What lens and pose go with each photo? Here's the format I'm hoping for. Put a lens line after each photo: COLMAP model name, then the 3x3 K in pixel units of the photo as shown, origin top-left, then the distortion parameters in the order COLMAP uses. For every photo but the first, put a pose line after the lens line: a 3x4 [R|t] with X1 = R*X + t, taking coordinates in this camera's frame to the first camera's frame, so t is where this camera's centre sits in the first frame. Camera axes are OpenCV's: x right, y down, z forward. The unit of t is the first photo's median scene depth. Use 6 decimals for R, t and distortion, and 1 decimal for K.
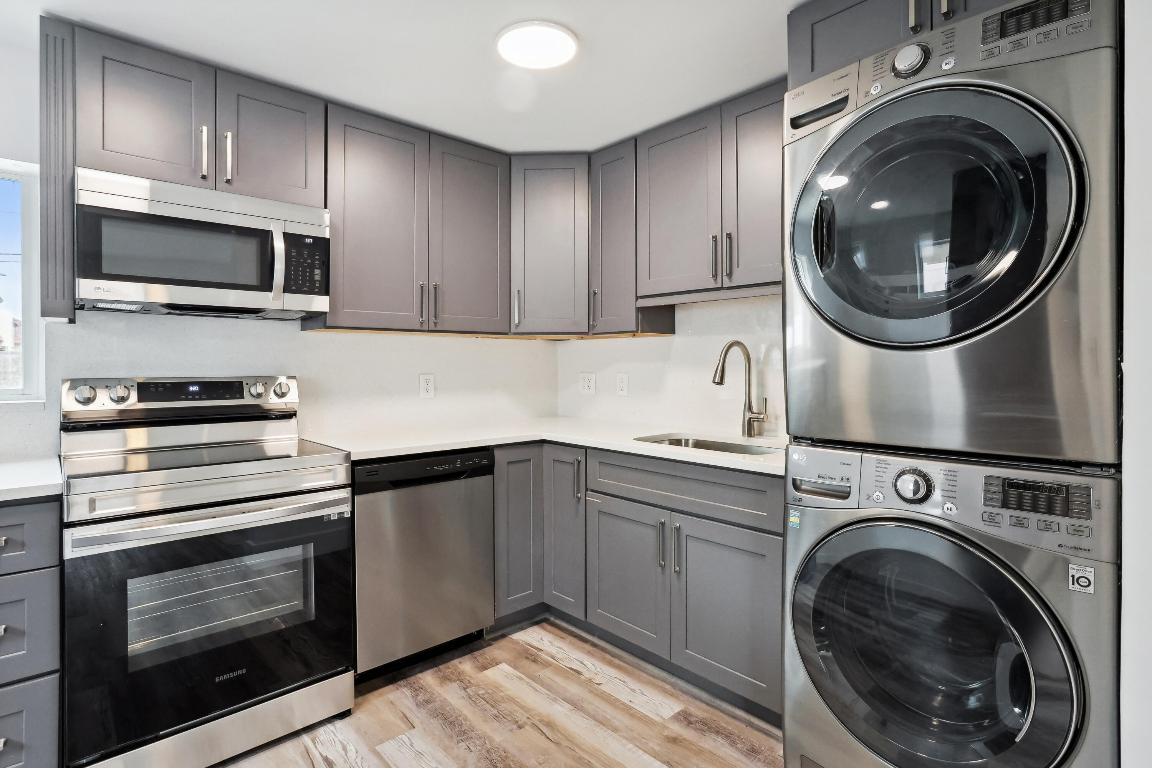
lens RADIAL K [[577.8, 0, 572.5], [0, 577.8, 371.9], [0, 0, 1]] dist [-0.018093, -0.000076]
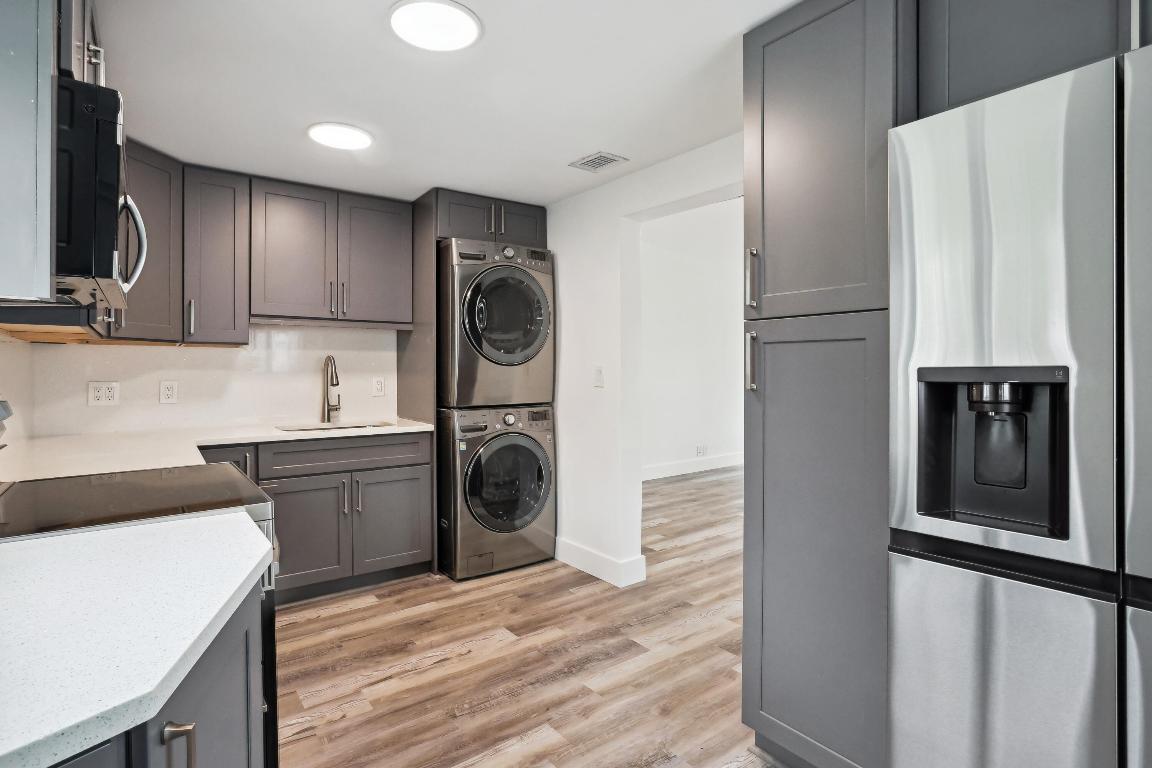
lens RADIAL K [[577.8, 0, 574.9], [0, 577.8, 374.9], [0, 0, 1]] dist [-0.018093, -0.000076]
pose [[0.088159, -0.010807, 0.996048, -1.343812], [0.013358, 0.999864, 0.009666, -0.013900], [-0.996017, 0.012453, 0.088291, 0.330005]]
